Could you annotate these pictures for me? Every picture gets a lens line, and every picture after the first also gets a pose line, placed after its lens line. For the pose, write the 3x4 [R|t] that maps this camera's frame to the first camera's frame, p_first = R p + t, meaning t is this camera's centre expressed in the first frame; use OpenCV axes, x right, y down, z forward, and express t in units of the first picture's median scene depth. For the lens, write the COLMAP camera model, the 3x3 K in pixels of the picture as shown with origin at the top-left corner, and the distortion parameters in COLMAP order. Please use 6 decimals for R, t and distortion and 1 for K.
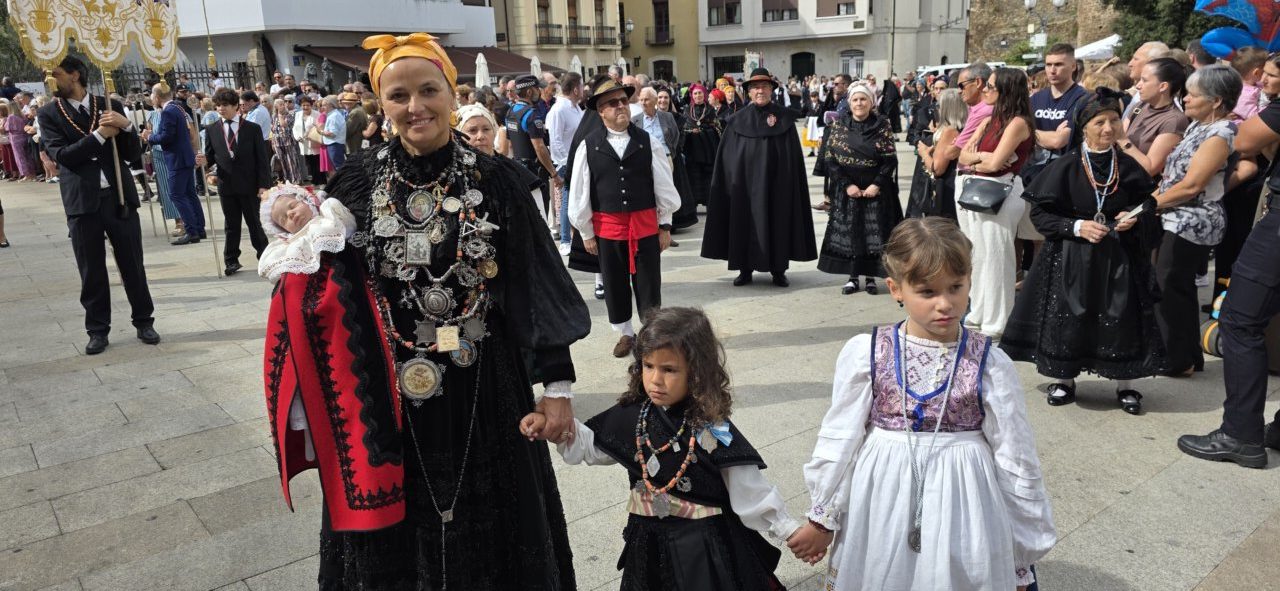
lens RADIAL K [[814.0, 0, 640.0], [0, 814.0, 295.5], [0, 0, 1]] dist [-0.043366, 0.001445]
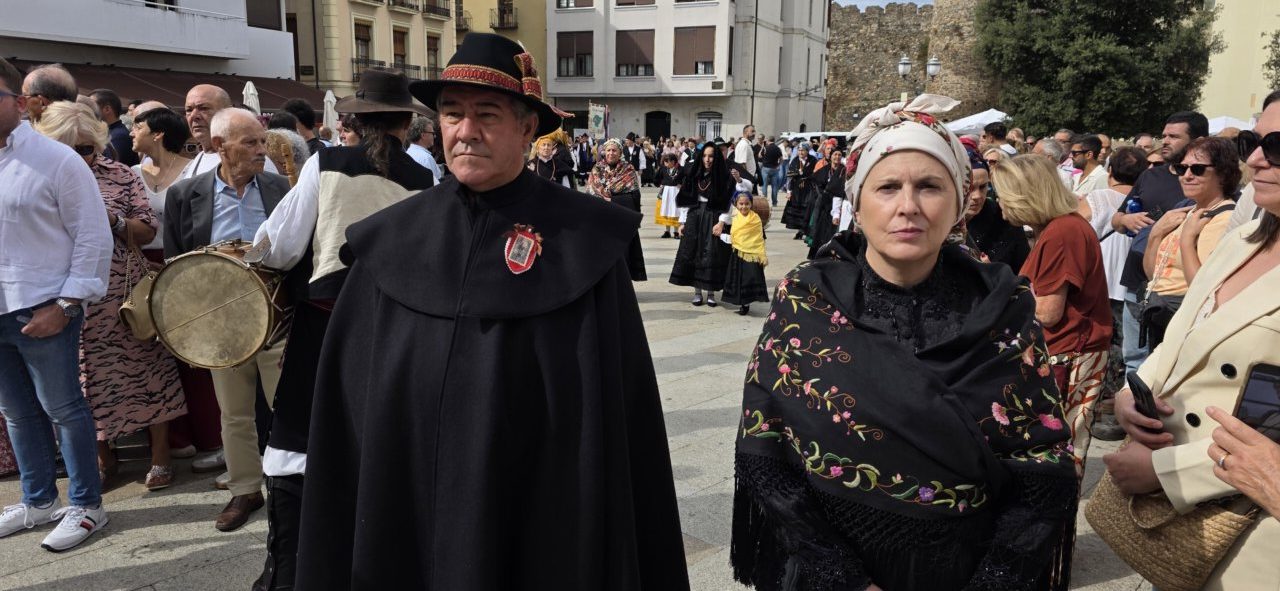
lens RADIAL K [[814.0, 0, 640.0], [0, 814.0, 295.5], [0, 0, 1]] dist [-0.043366, 0.001445]
pose [[0.983862, 0.025239, 0.177140, 0.022316], [-0.013253, 0.997561, -0.068525, -0.026816], [-0.178438, 0.065072, 0.981797, 0.108721]]
